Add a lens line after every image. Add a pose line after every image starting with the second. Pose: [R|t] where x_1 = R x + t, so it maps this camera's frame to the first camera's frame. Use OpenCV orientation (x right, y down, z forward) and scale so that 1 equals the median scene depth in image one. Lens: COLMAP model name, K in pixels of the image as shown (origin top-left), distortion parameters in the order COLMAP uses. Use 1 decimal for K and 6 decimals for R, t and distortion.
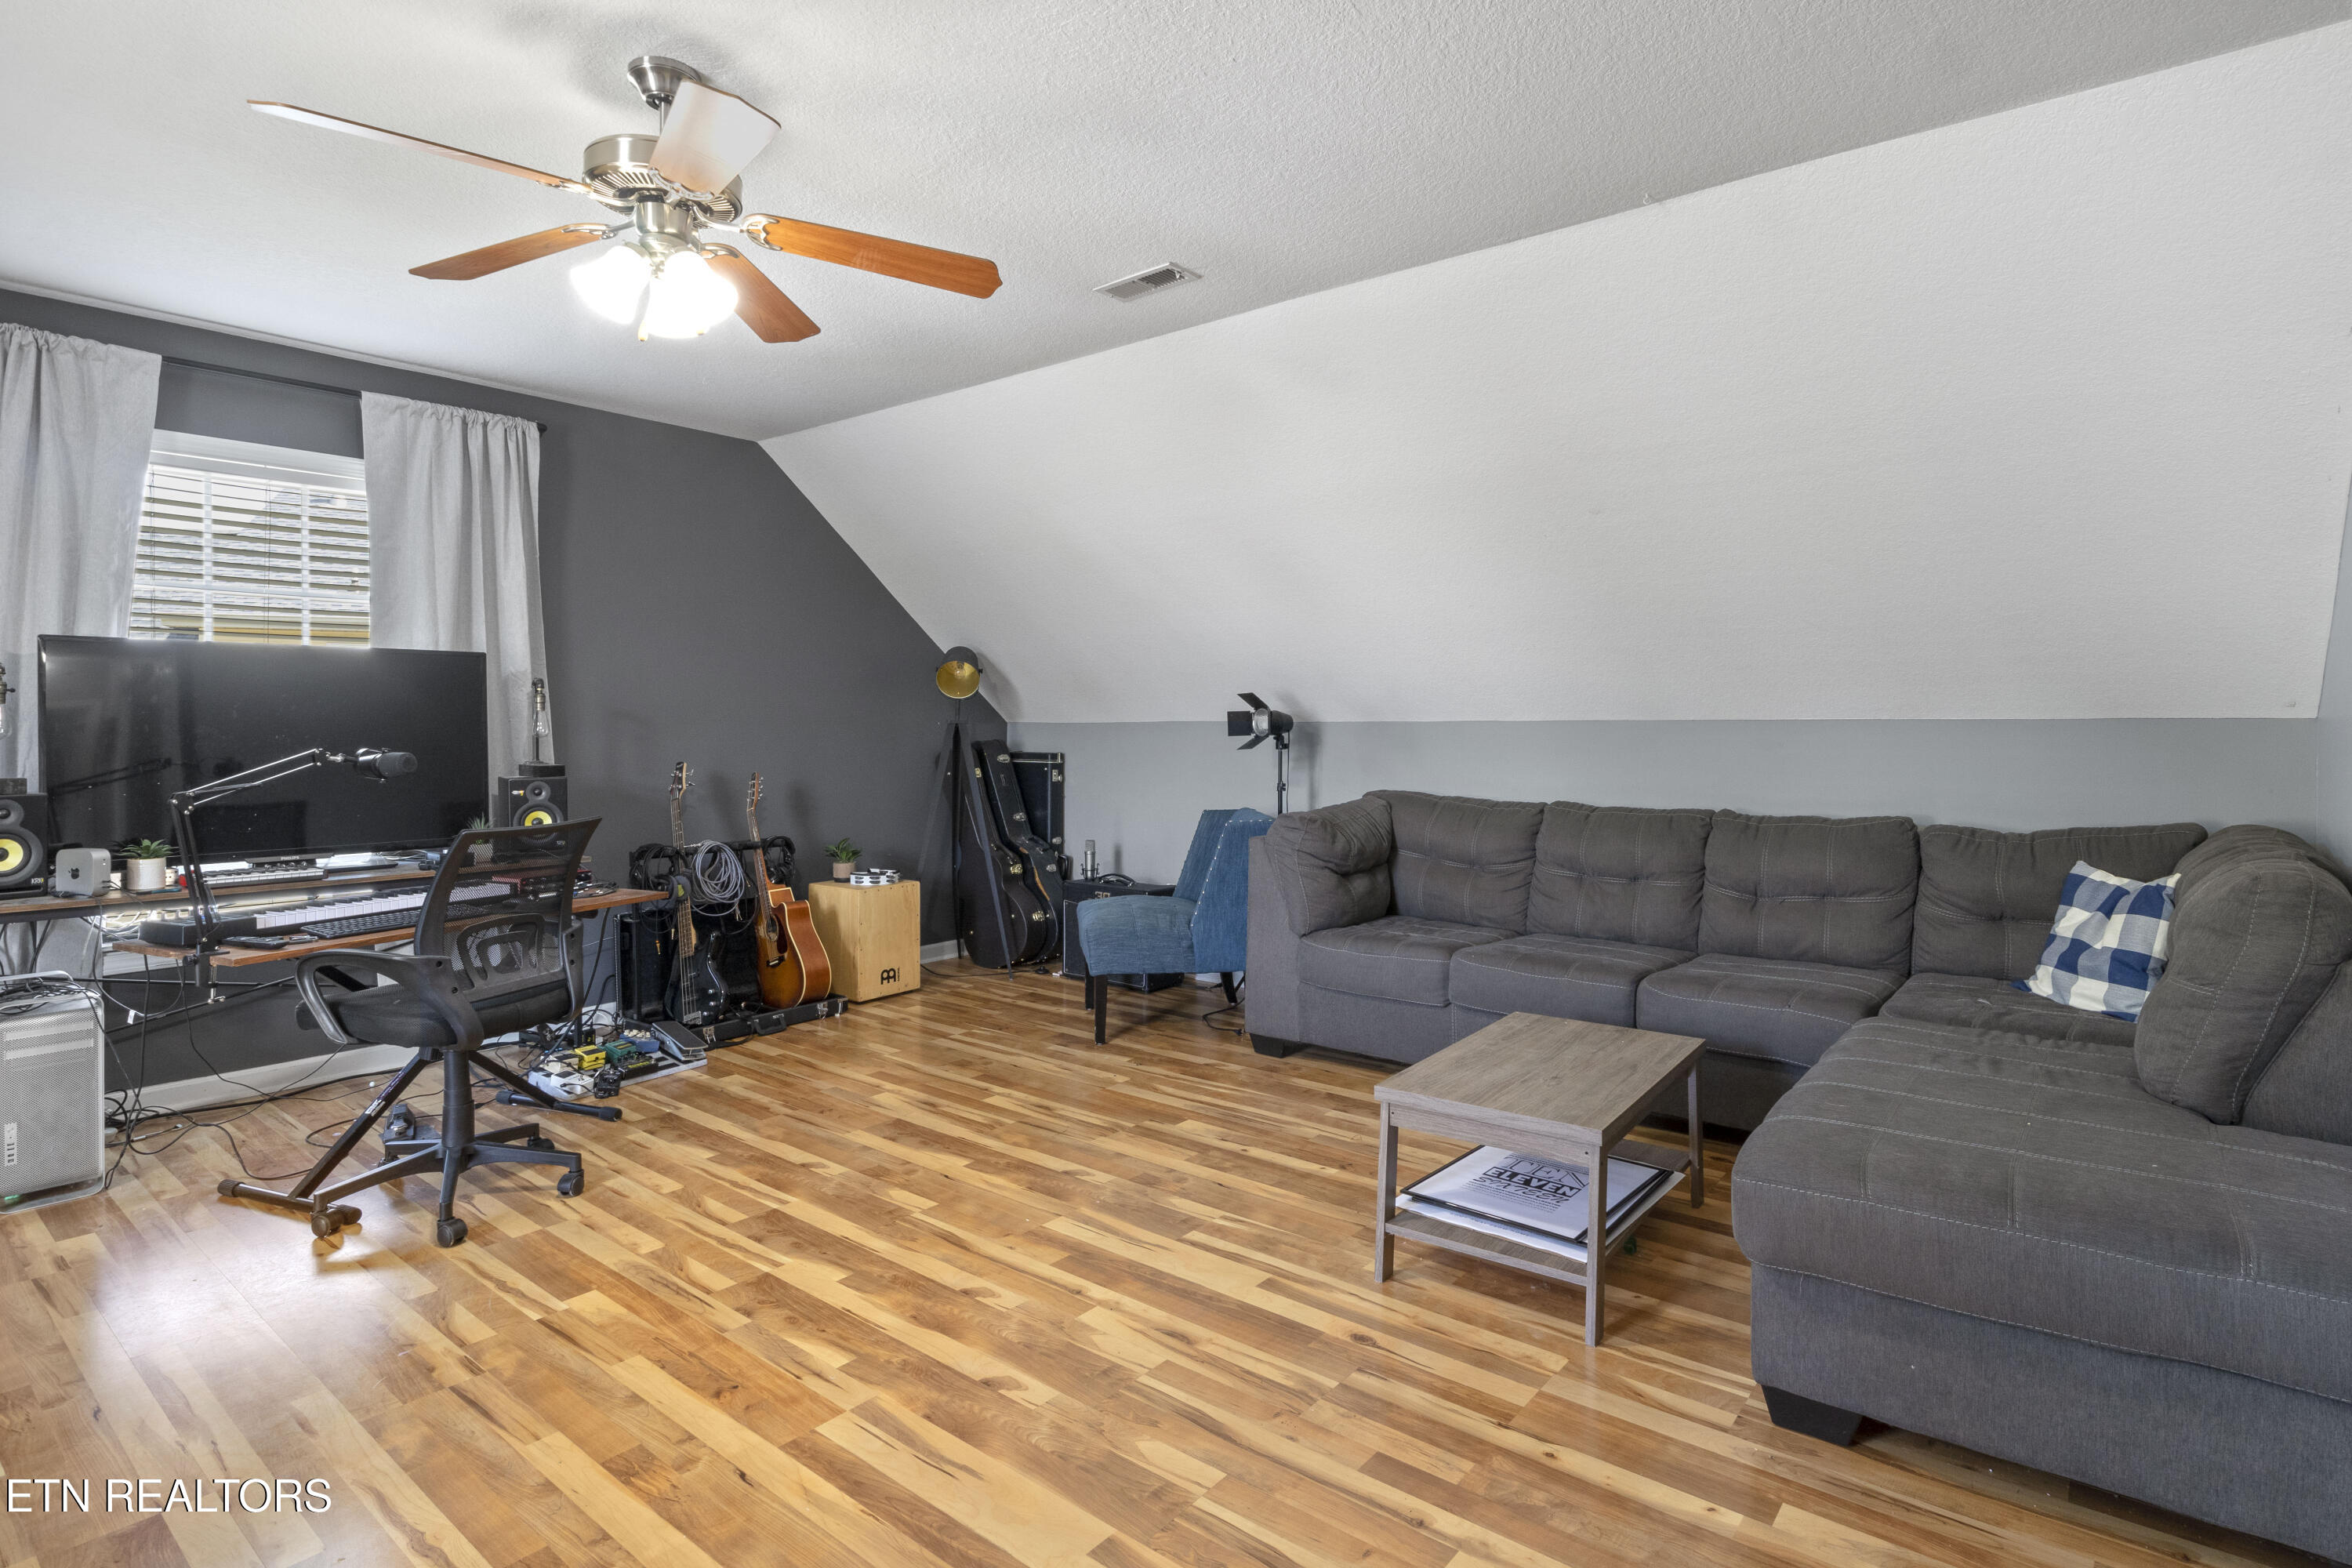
lens RADIAL K [[1187.1, 0, 1195.1], [0, 1187.1, 743.2], [0, 0, 1]] dist [-0.006929, 0.001049]
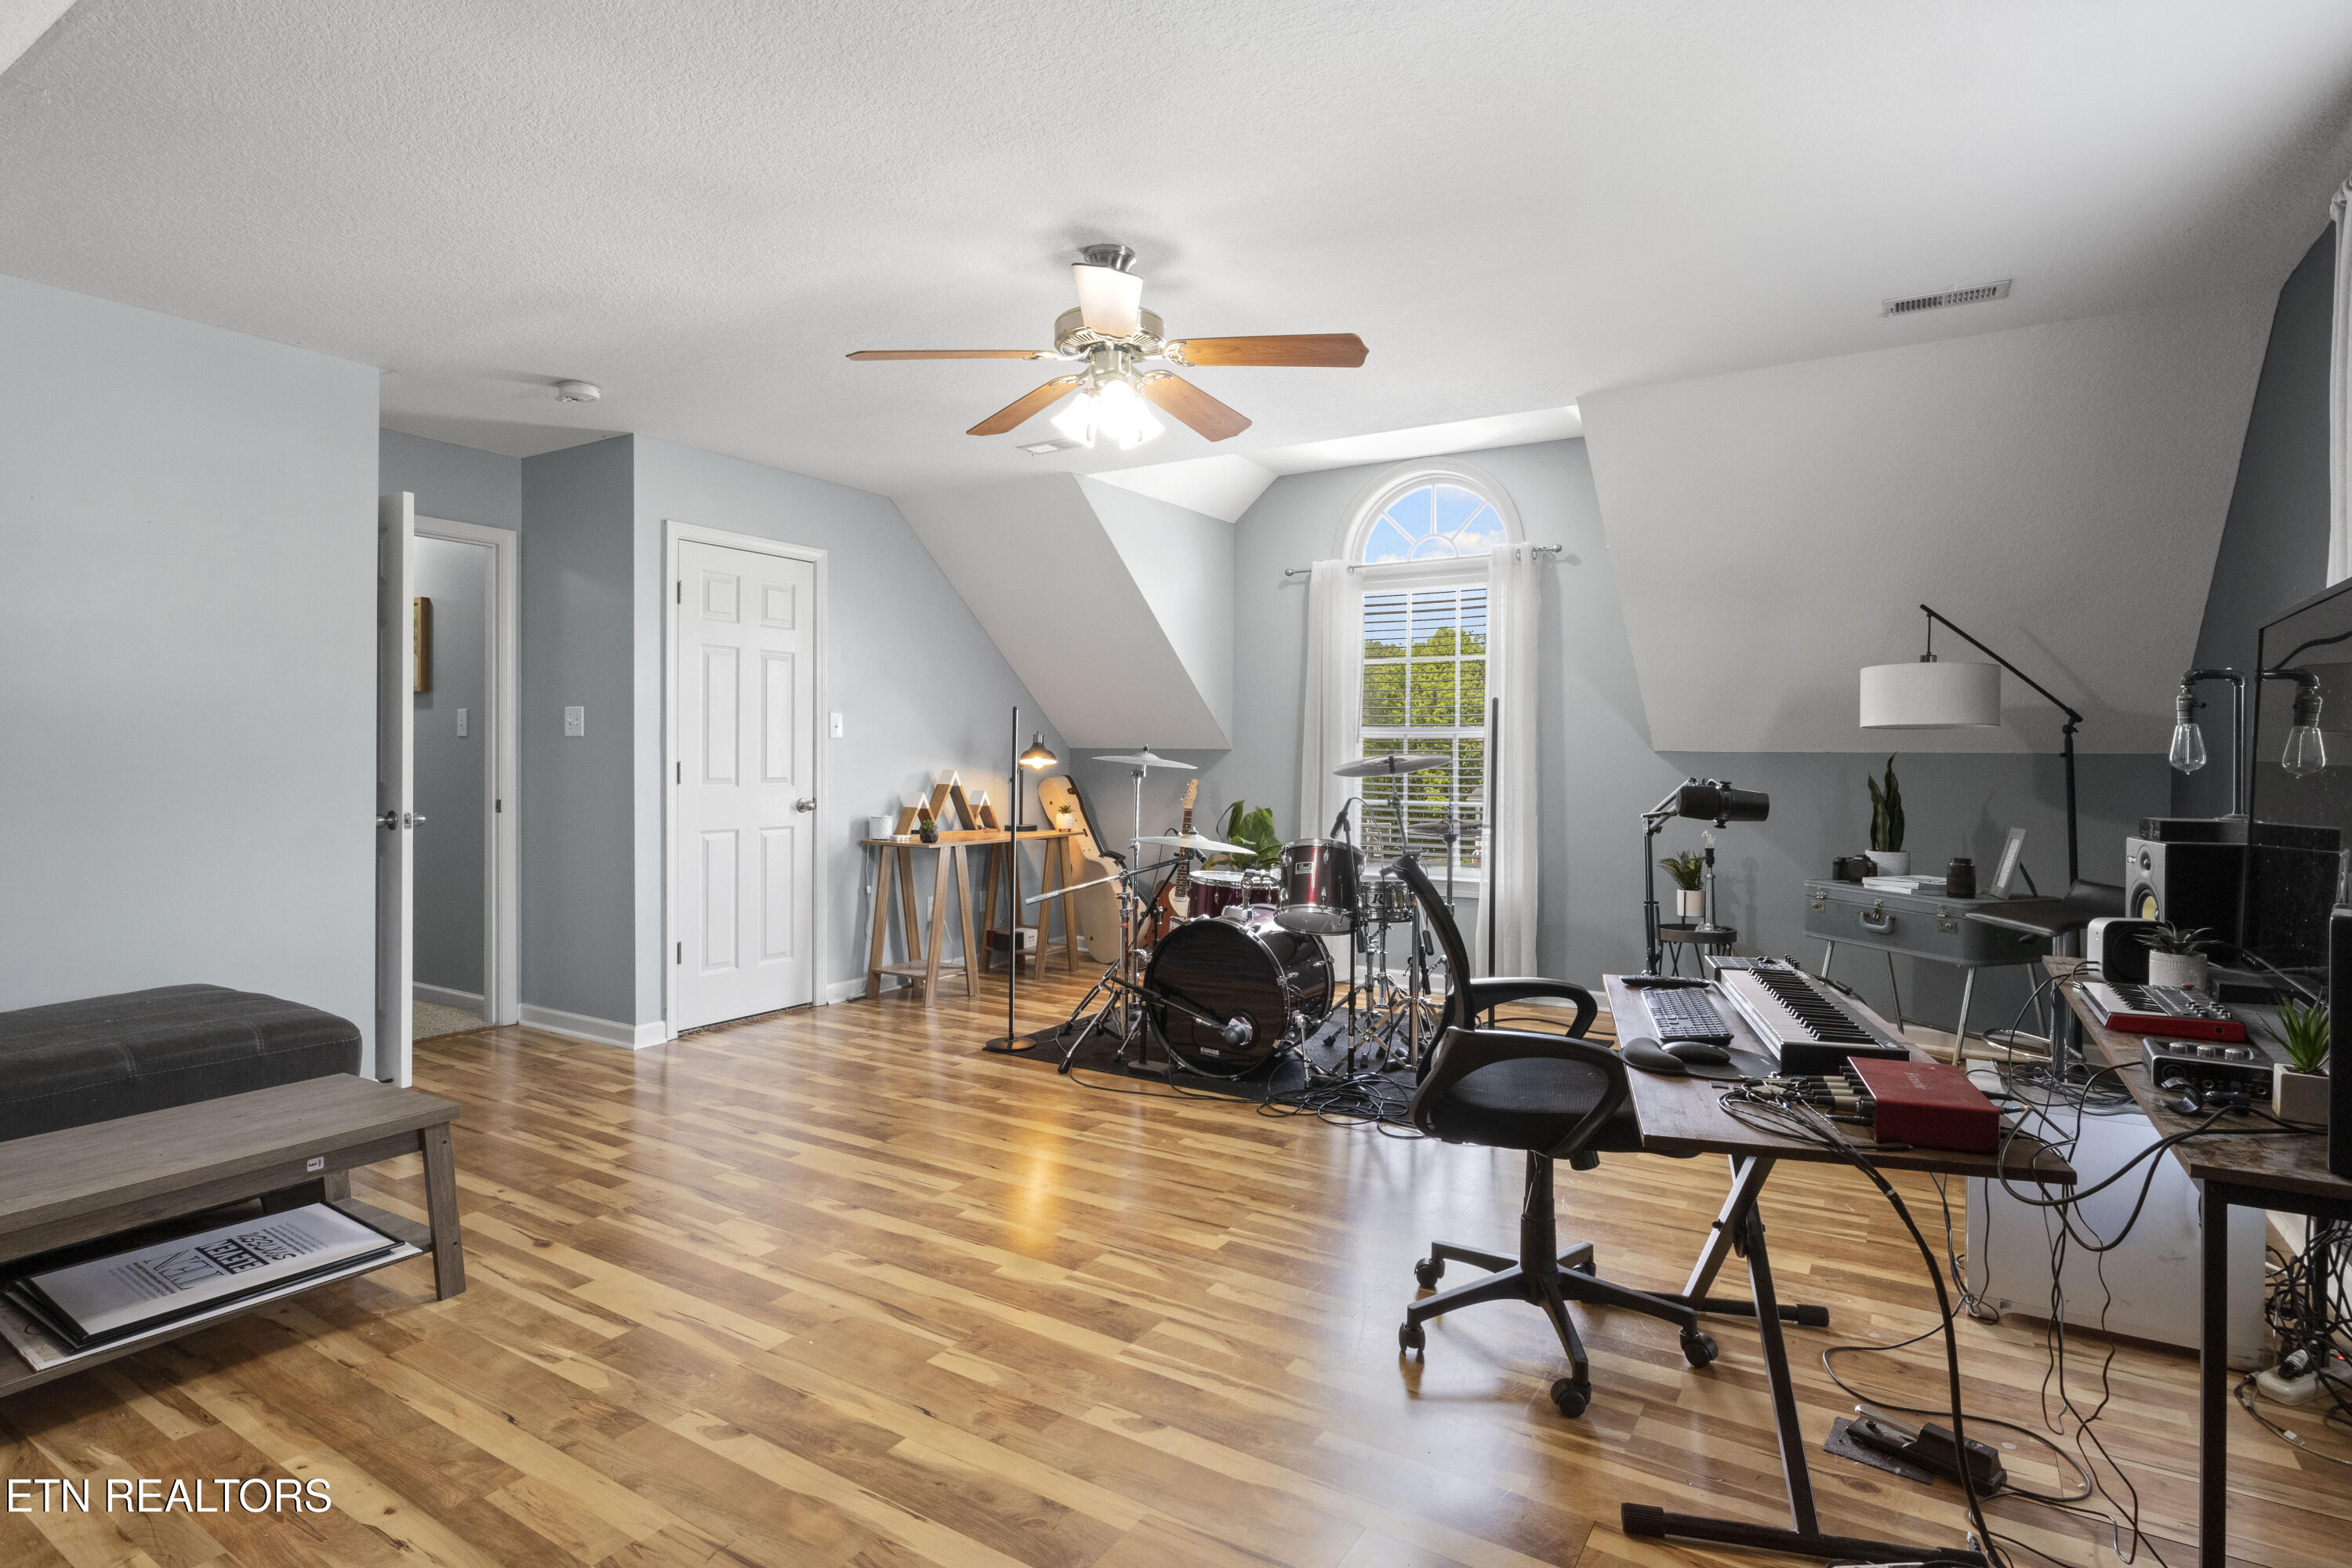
lens RADIAL K [[1191.2, 0, 1185.0], [0, 1191.2, 777.7], [0, 0, 1]] dist [-0.001122, 0.000527]
pose [[-0.993563, -0.001596, -0.113273, -0.274124], [-0.005163, 0.999500, 0.031204, -0.017020], [0.113167, 0.031588, -0.993074, 1.652084]]
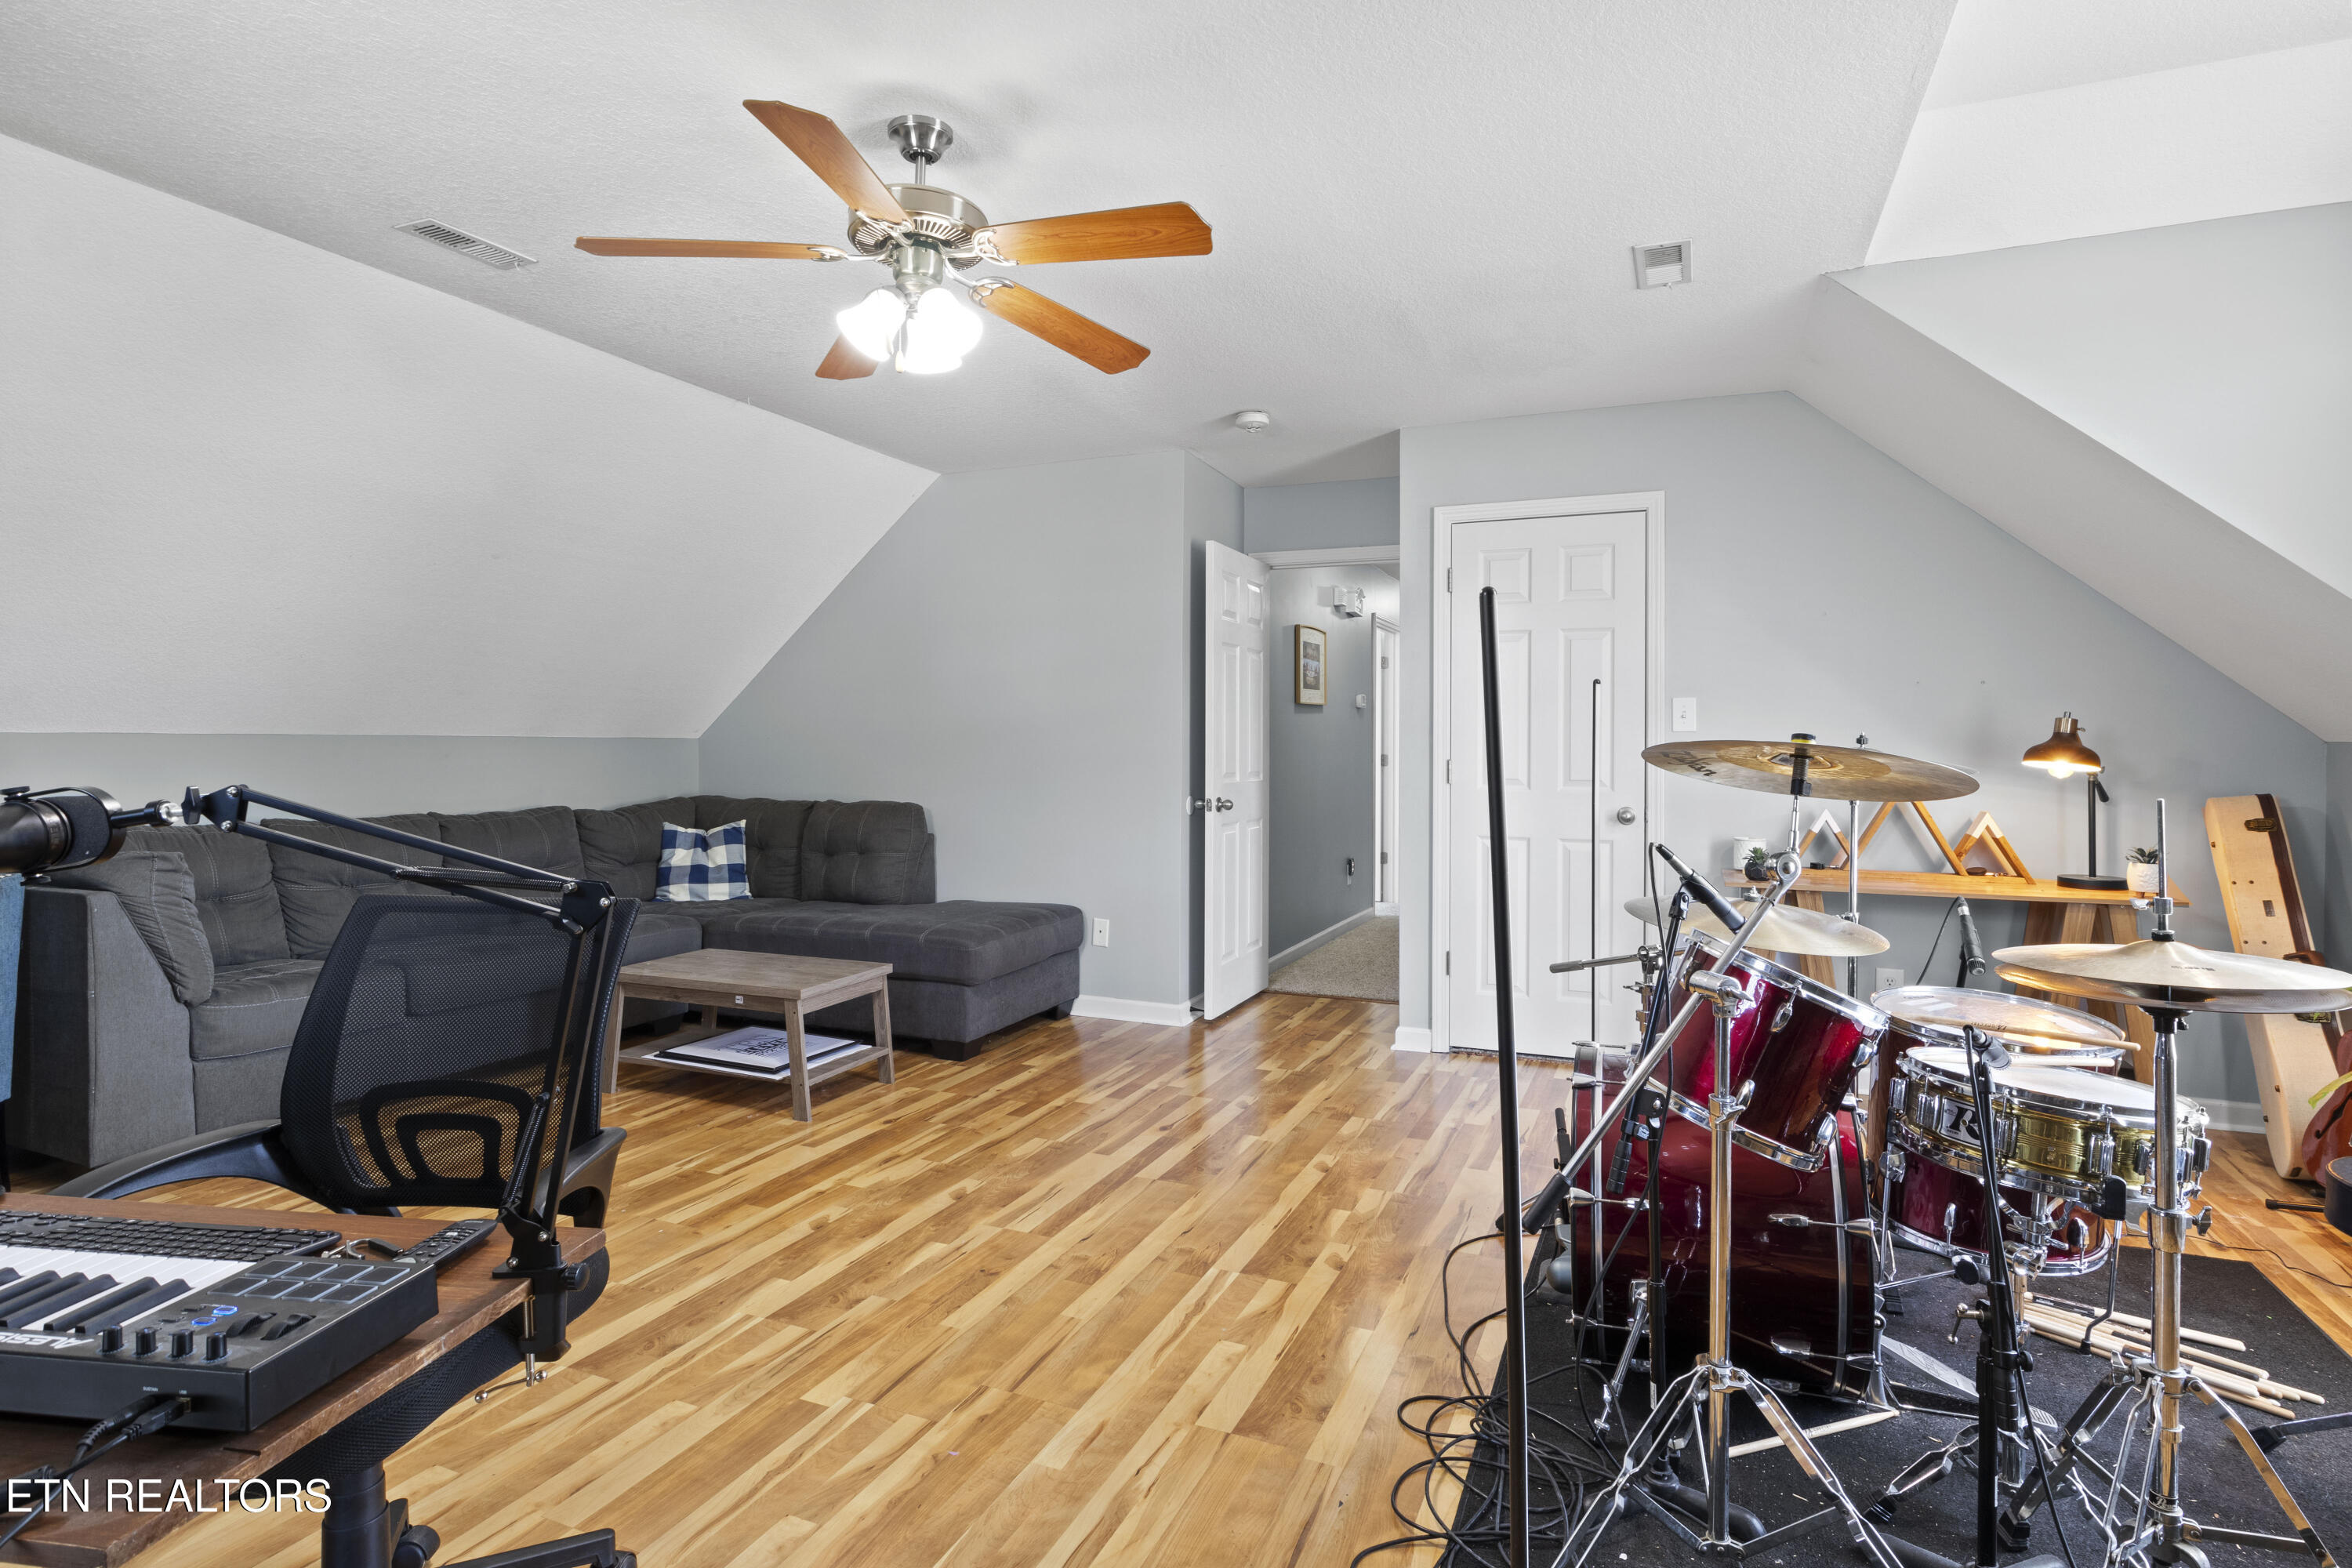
lens RADIAL K [[1187.1, 0, 1195.1], [0, 1187.1, 743.2], [0, 0, 1]] dist [-0.006929, 0.001049]
pose [[-0.275957, 0.002918, 0.961165, -1.103685], [0.006346, 0.999979, -0.001214, -0.006127], [-0.961149, 0.005764, -0.275970, 0.752152]]
